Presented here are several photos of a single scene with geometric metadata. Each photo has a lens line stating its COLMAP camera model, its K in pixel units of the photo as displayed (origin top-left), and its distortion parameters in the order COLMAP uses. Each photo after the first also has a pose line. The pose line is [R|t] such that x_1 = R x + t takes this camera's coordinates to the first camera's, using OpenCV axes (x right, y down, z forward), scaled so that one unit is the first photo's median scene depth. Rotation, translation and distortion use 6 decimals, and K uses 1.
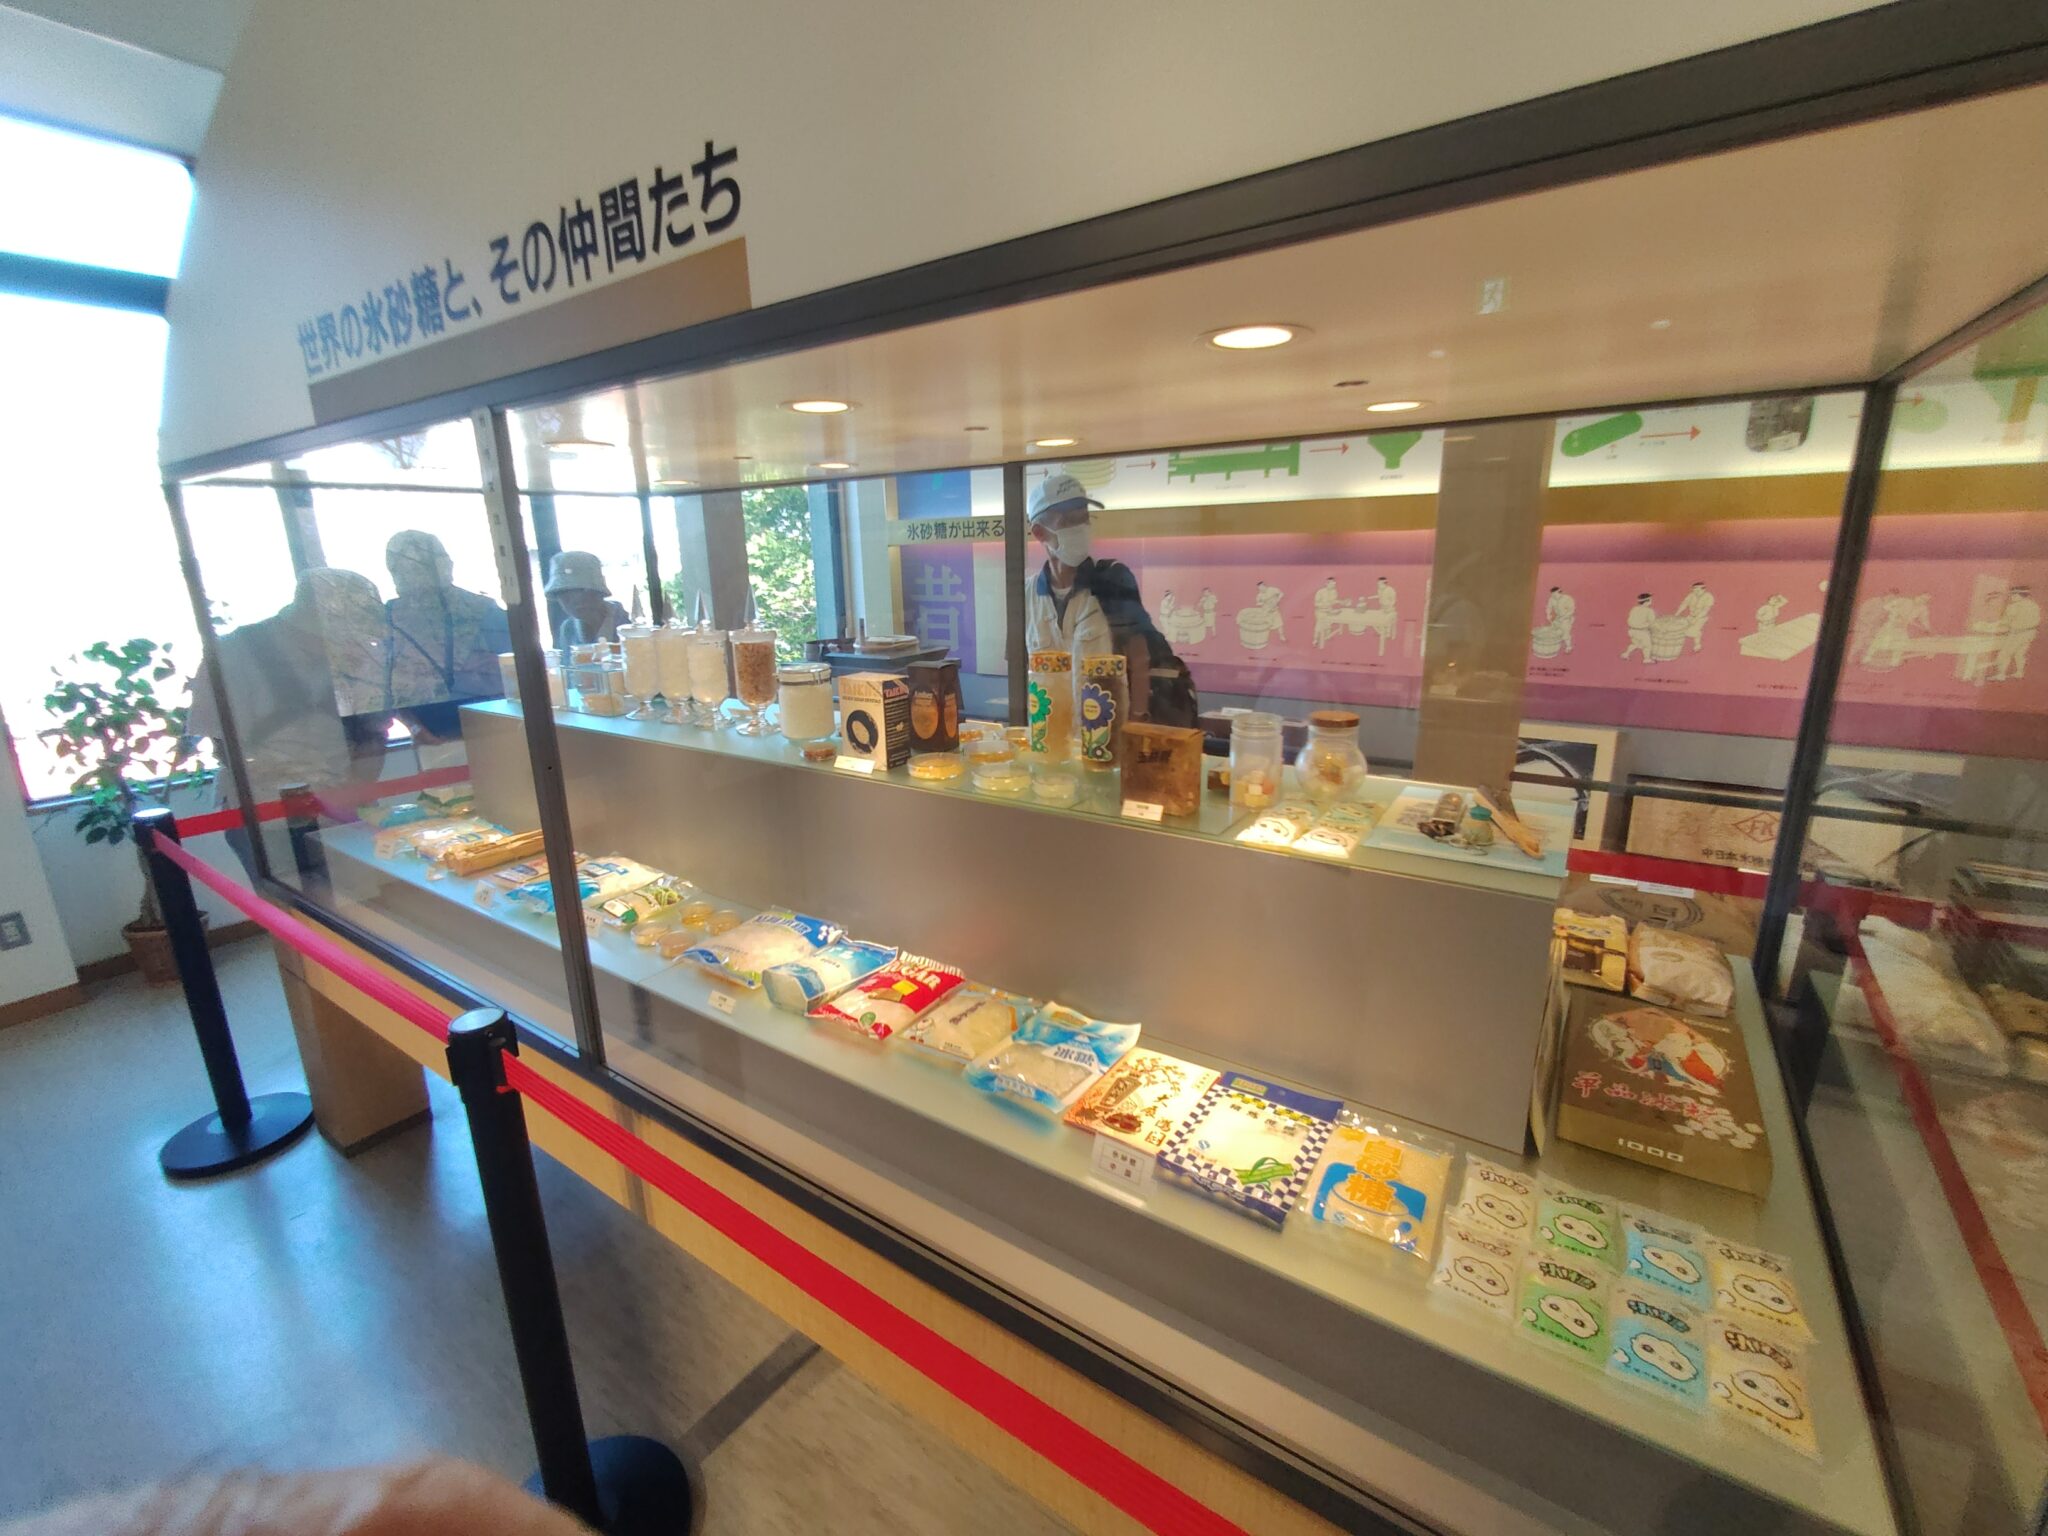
lens RADIAL K [[883.4, 0, 1024.0], [0, 883.4, 768.0], [0, 0, 1]] dist [-0.000944, -0.000138]
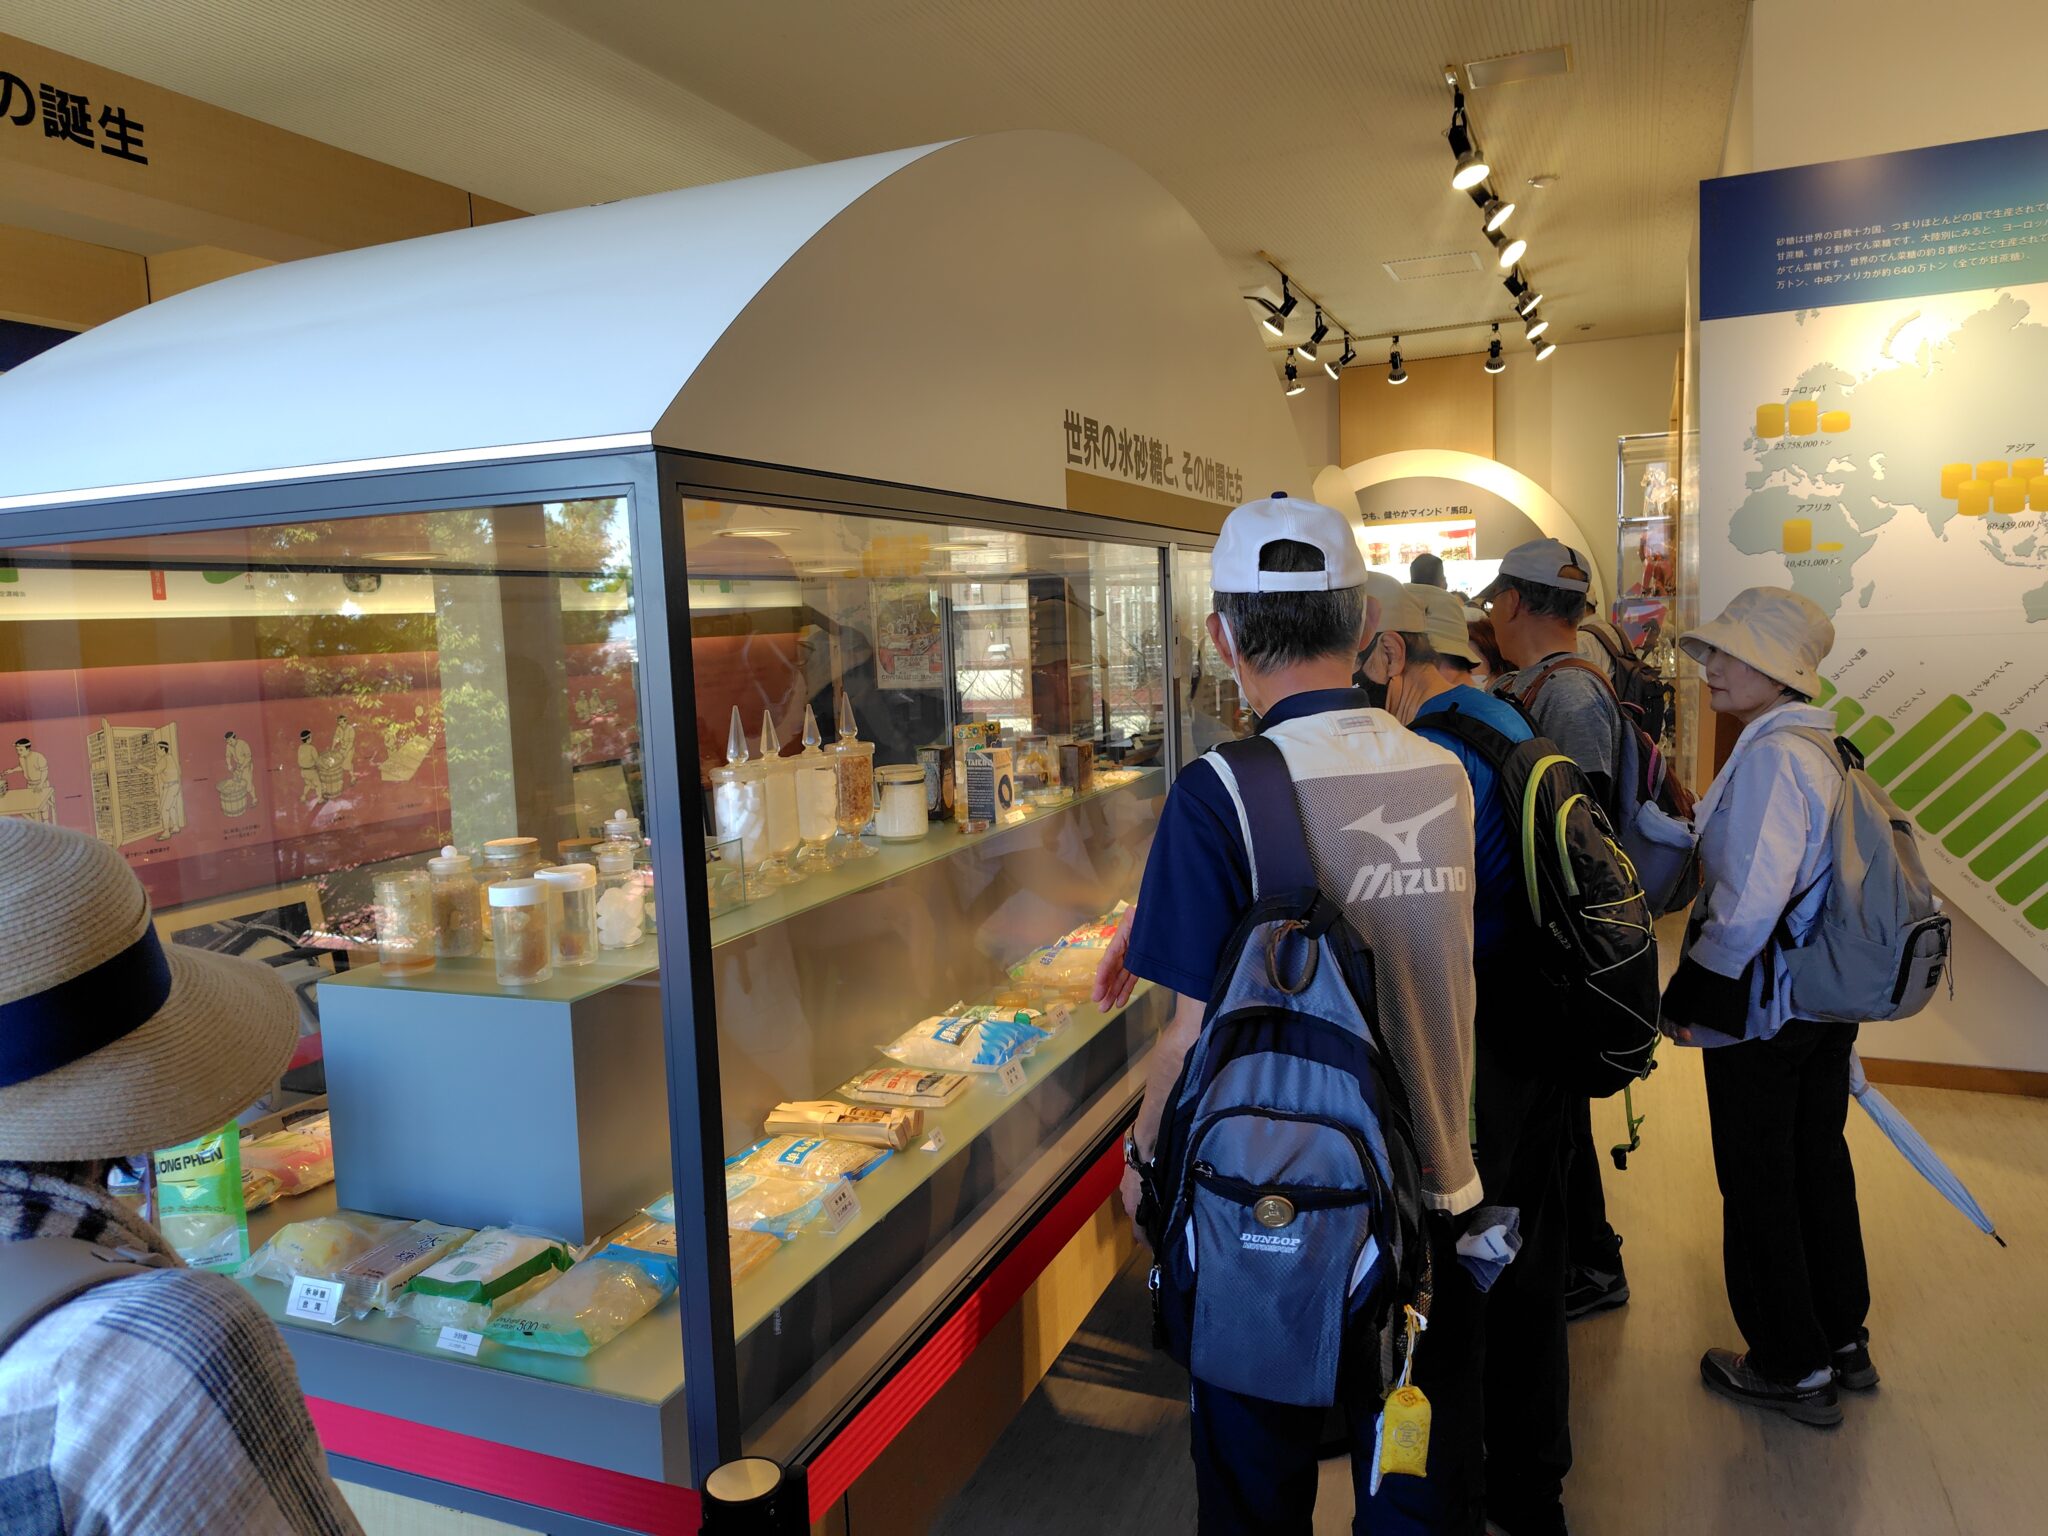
lens RADIAL K [[1399.8, 0, 1024.0], [0, 1399.8, 768.0], [0, 0, 1]] dist [0.001075, 0.000316]
pose [[-0.194507, -0.074560, 0.978063, -0.846050], [0.284643, 0.949912, 0.129020, -0.129197], [-0.938694, 0.303494, -0.163542, 0.519010]]
